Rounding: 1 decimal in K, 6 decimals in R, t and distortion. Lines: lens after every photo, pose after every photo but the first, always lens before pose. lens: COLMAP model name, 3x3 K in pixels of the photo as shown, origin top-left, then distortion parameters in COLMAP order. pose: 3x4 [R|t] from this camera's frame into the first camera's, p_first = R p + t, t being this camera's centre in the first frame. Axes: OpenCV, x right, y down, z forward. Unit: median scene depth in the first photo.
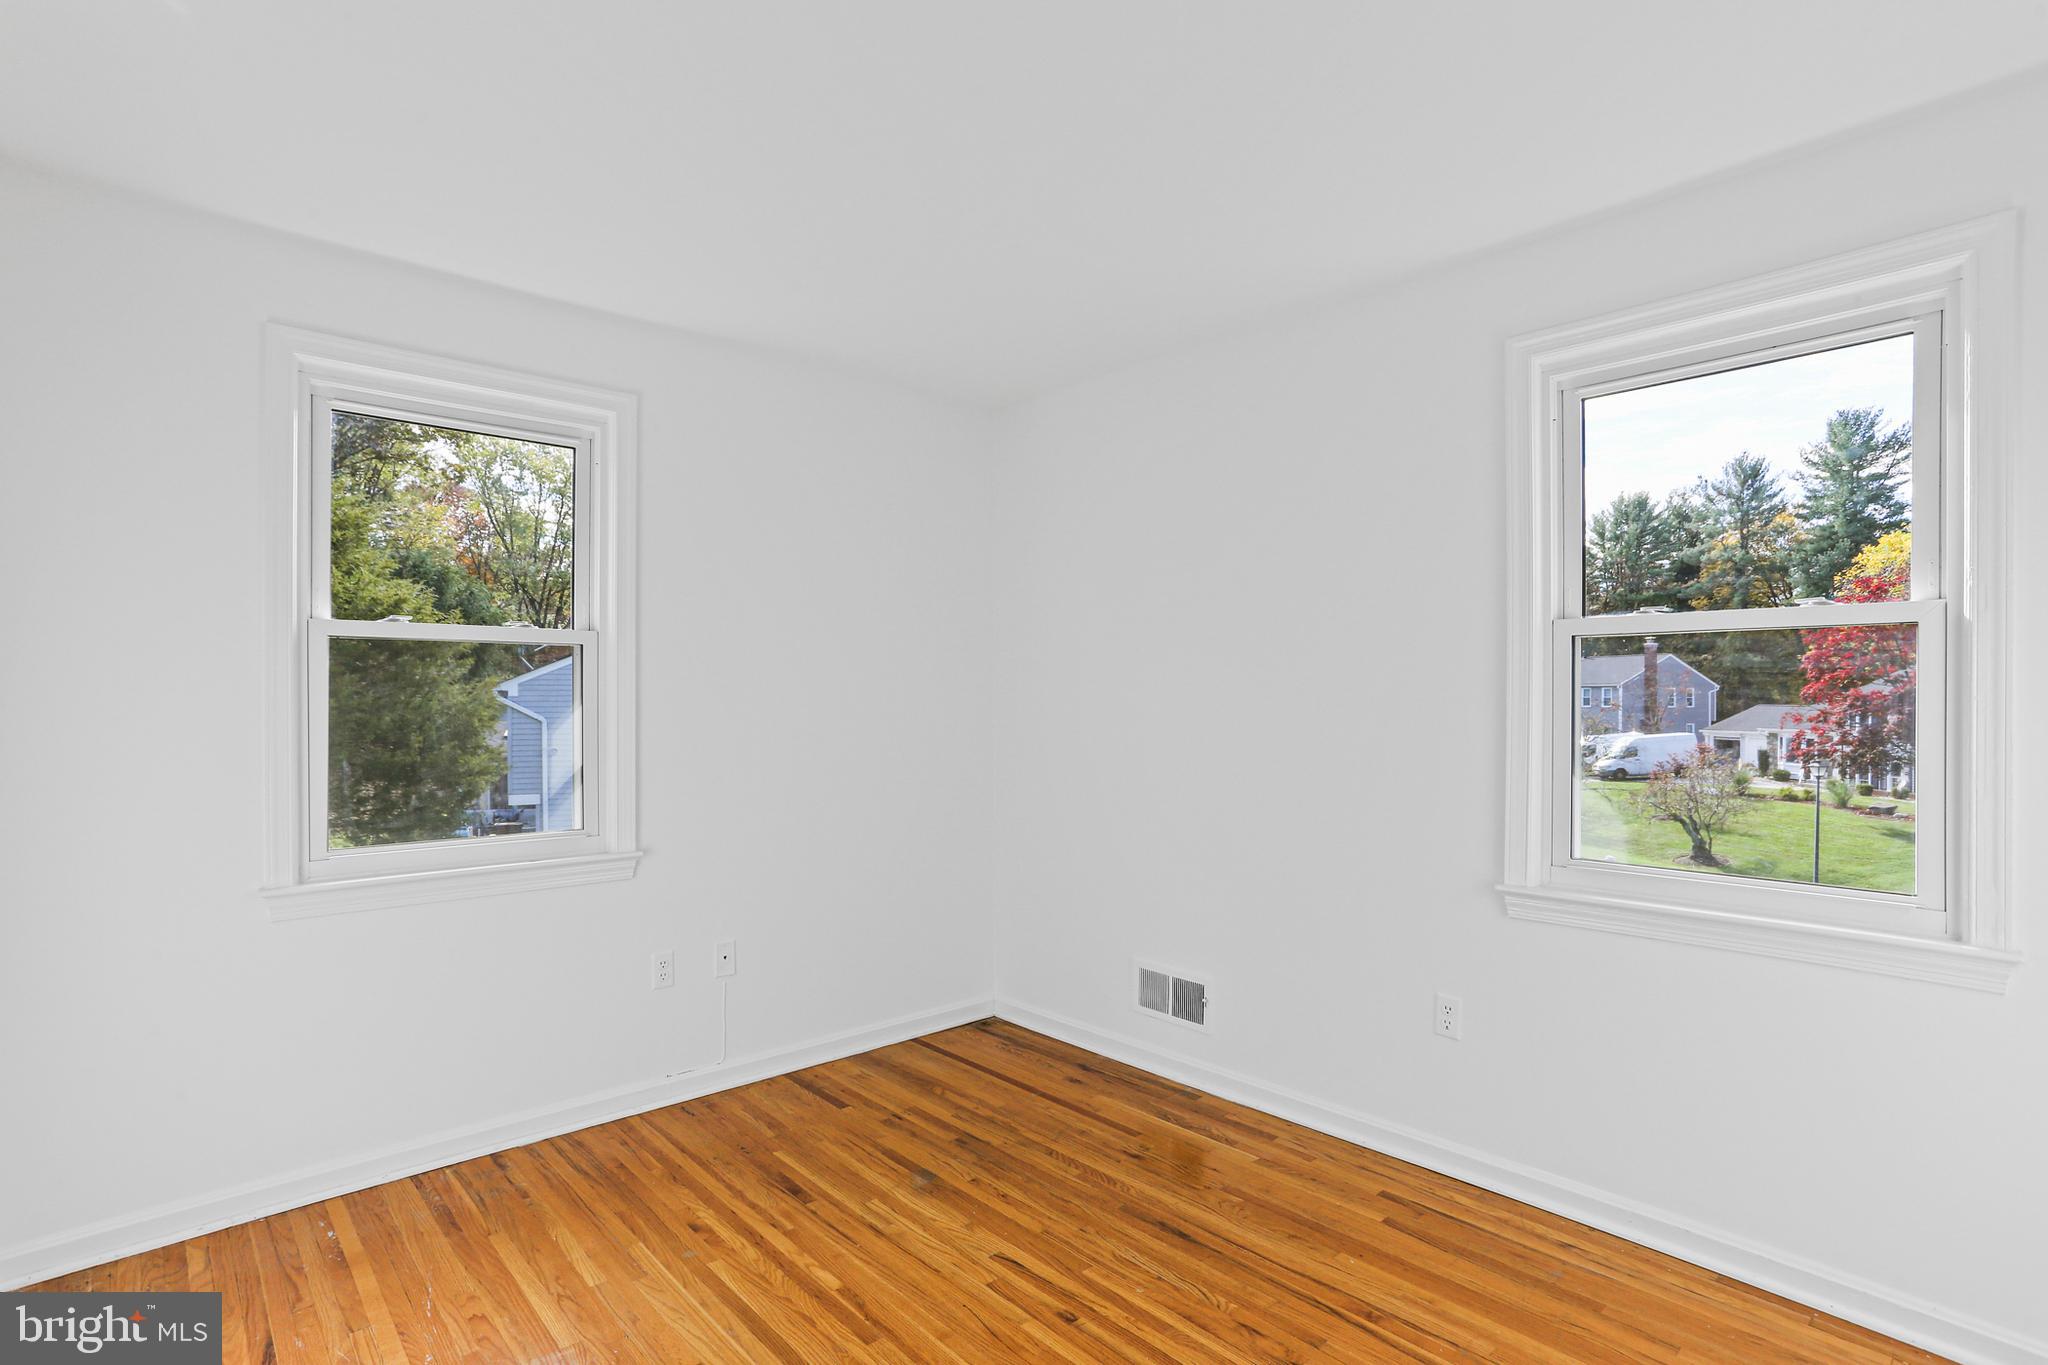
lens RADIAL K [[982.9, 0, 1034.6], [0, 982.9, 692.8], [0, 0, 1]] dist [-0.036392, 0.012055]
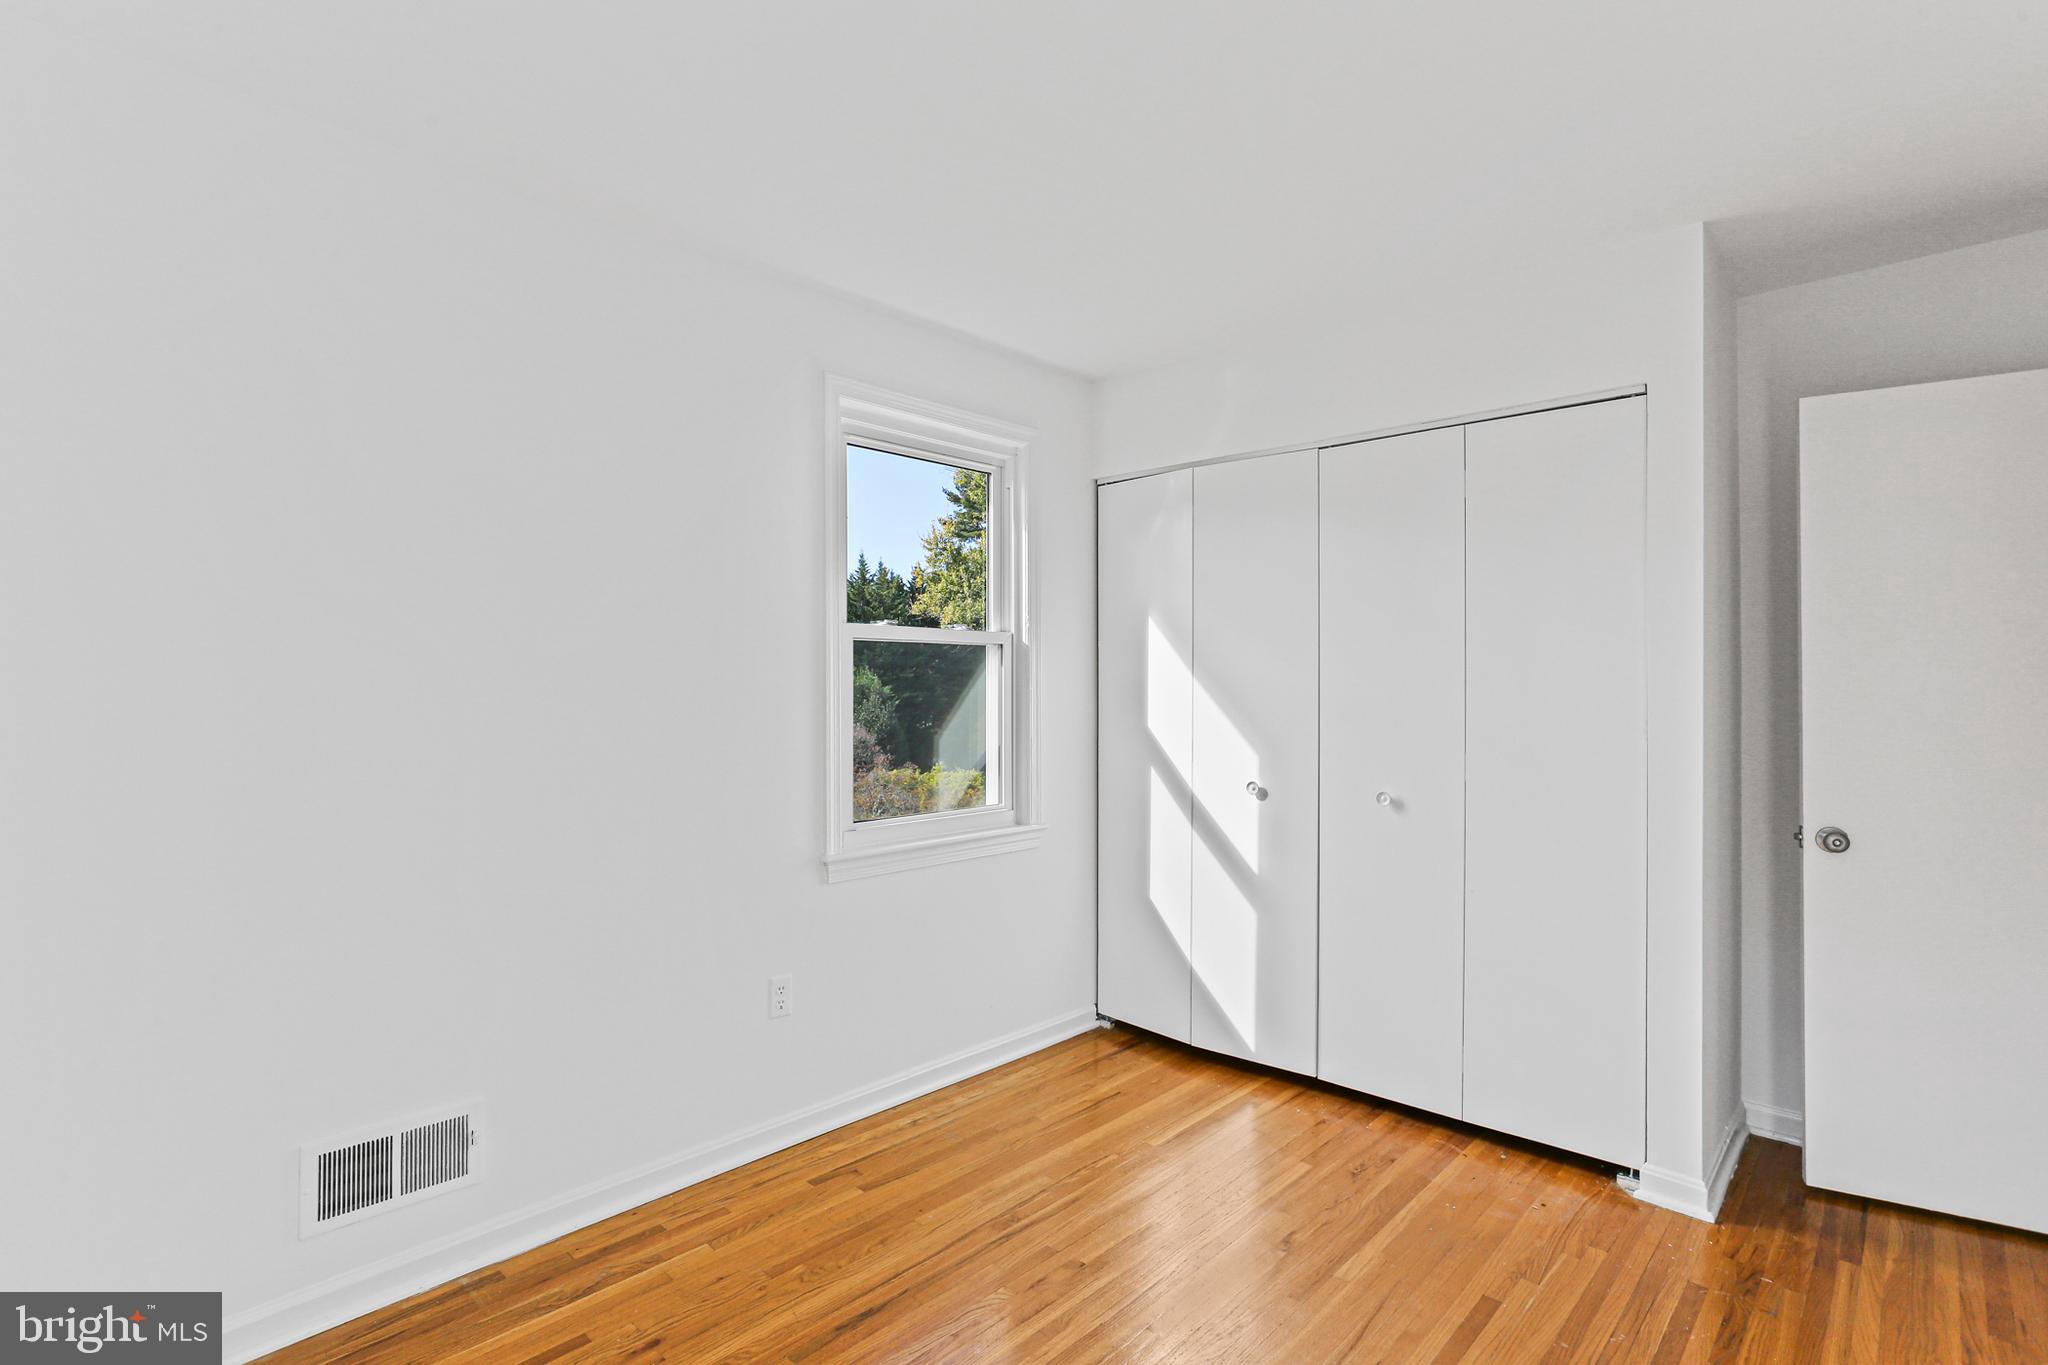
lens RADIAL K [[982.9, 0, 1014.3], [0, 982.9, 678.6], [0, 0, 1]] dist [-0.036392, 0.012055]
pose [[-0.055355, 0.006265, 0.998447, -0.699445], [-0.006760, 0.999955, -0.006650, -0.000872], [-0.998444, -0.007118, -0.055310, 0.898978]]
